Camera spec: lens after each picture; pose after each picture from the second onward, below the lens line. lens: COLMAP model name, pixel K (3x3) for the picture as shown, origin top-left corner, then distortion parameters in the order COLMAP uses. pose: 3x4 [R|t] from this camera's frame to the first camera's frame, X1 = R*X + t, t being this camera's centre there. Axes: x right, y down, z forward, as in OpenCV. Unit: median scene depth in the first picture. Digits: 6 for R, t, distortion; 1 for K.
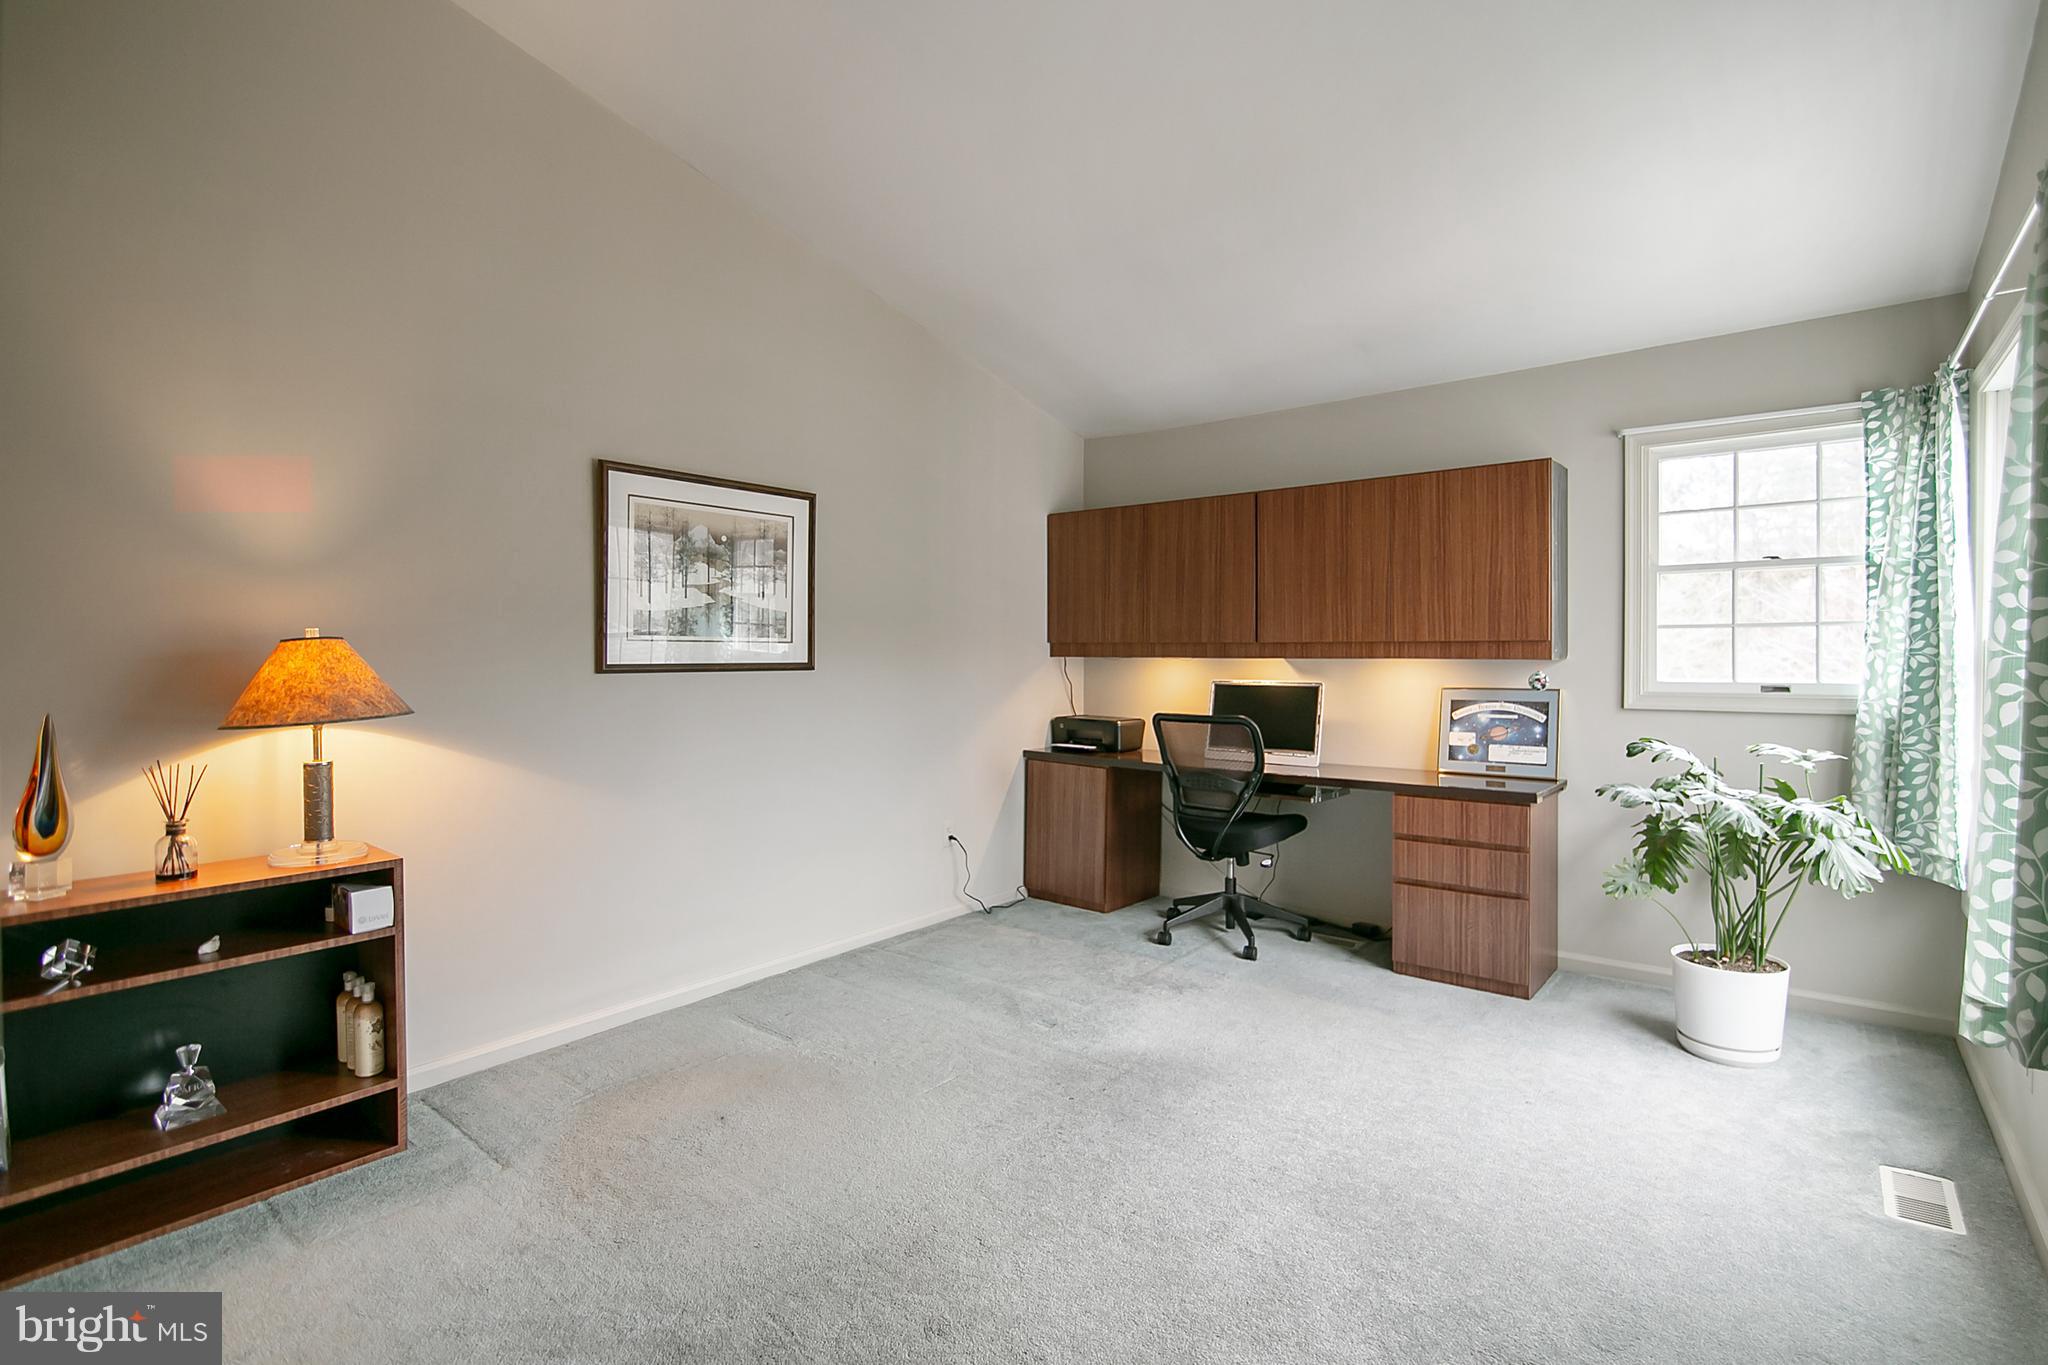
lens RADIAL K [[949.0, 0, 1020.4], [0, 949.0, 667.7], [0, 0, 1]] dist [-0.017834, -0.000612]
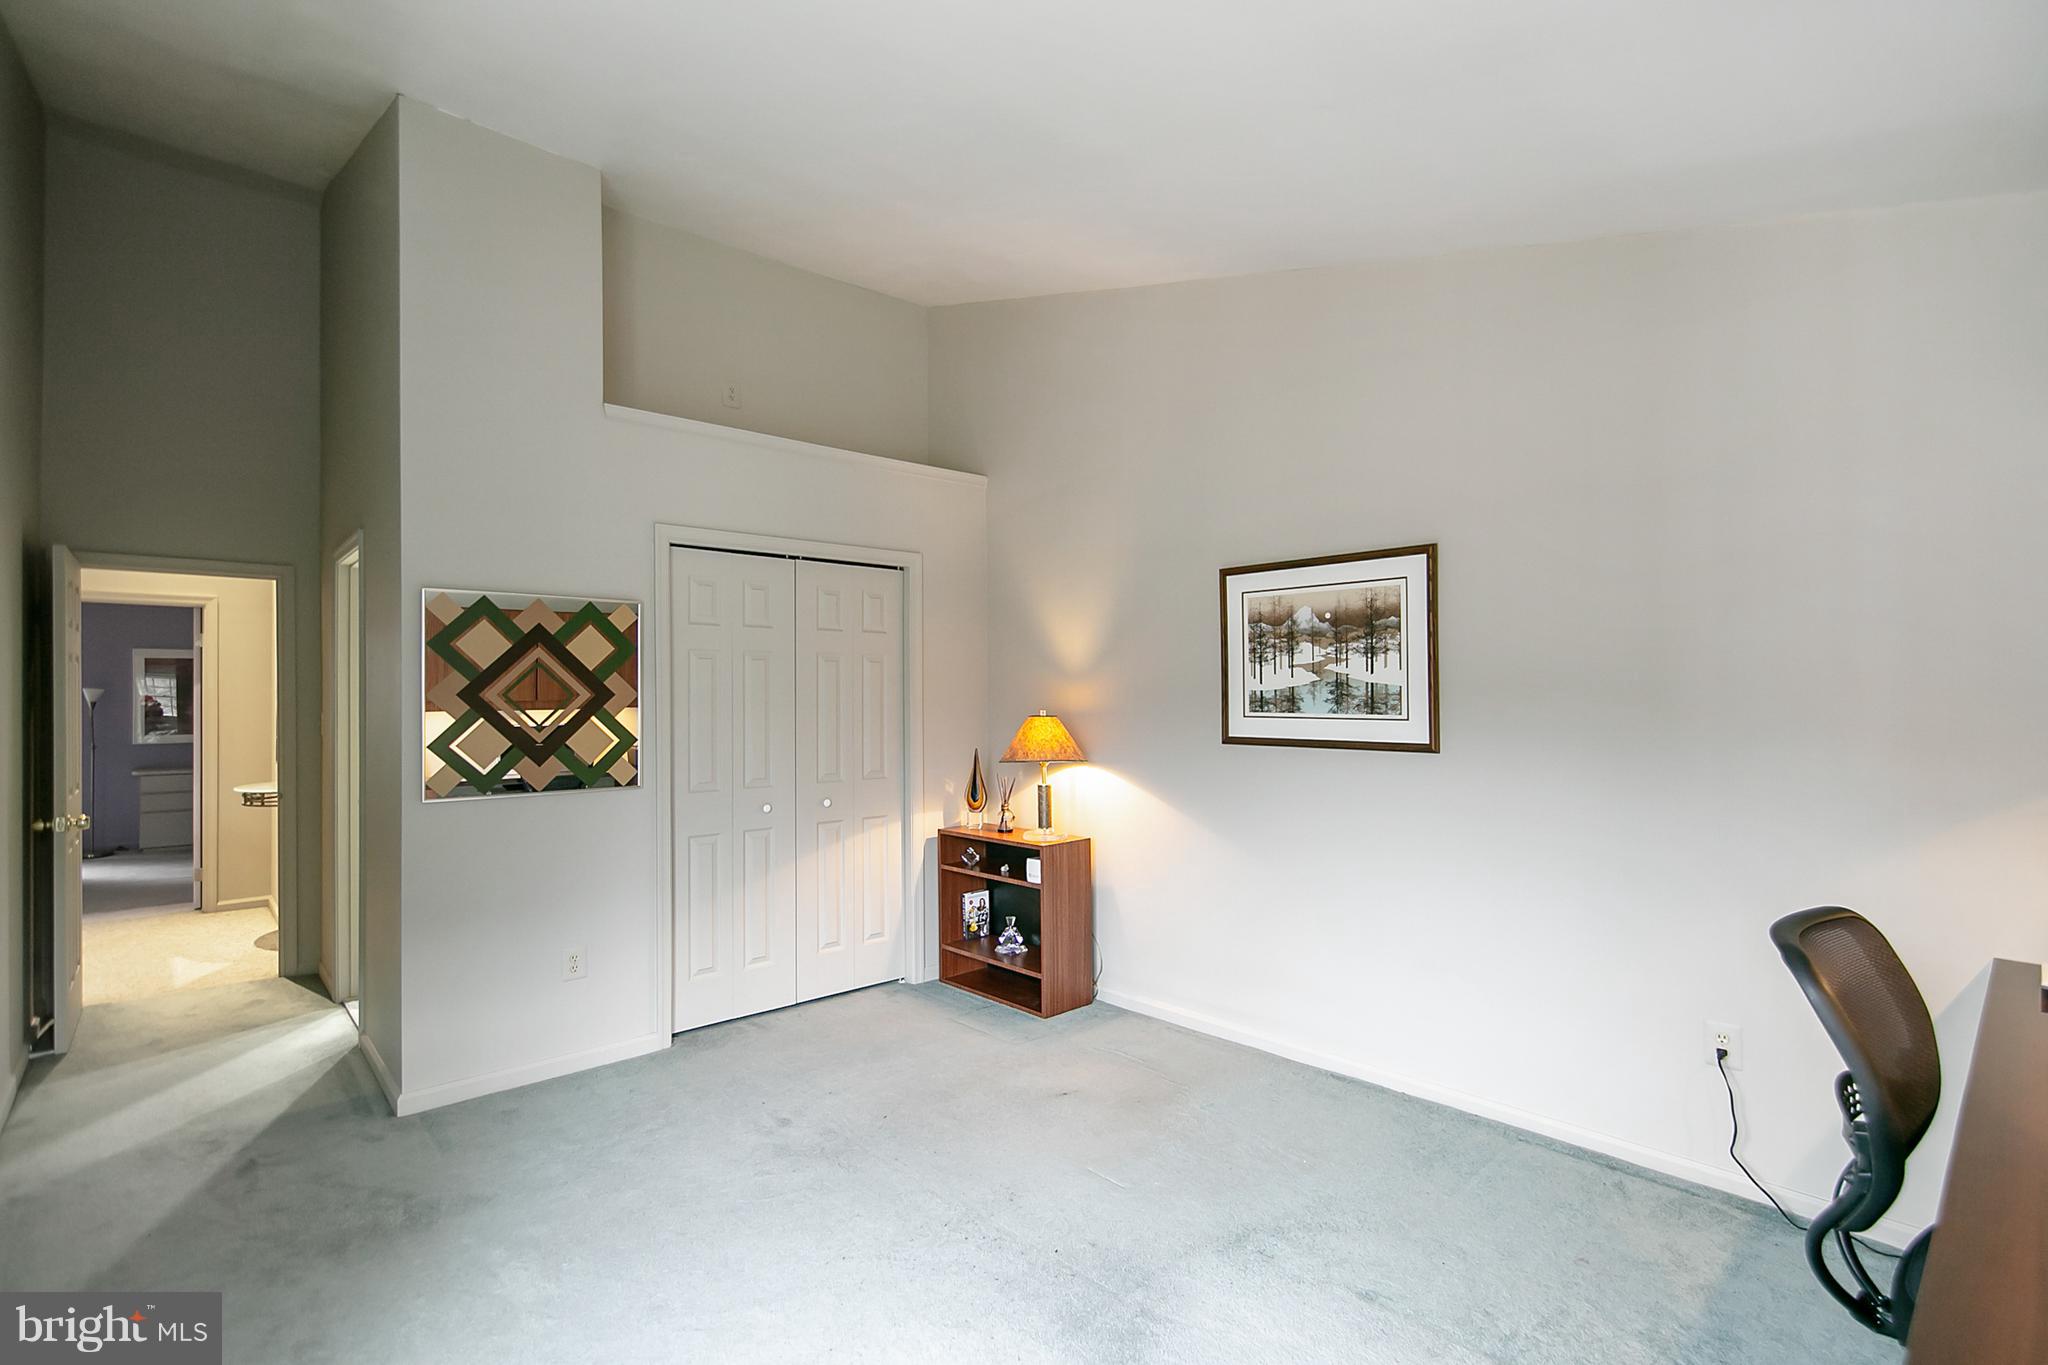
lens RADIAL K [[949.0, 0, 1019.4], [0, 949.0, 687.9], [0, 0, 1]] dist [-0.017834, -0.000612]
pose [[-0.134517, -0.007476, -0.990883, 0.746502], [-0.011015, 0.999921, -0.006049, -0.051665], [0.990850, 0.010101, -0.134589, 0.836428]]
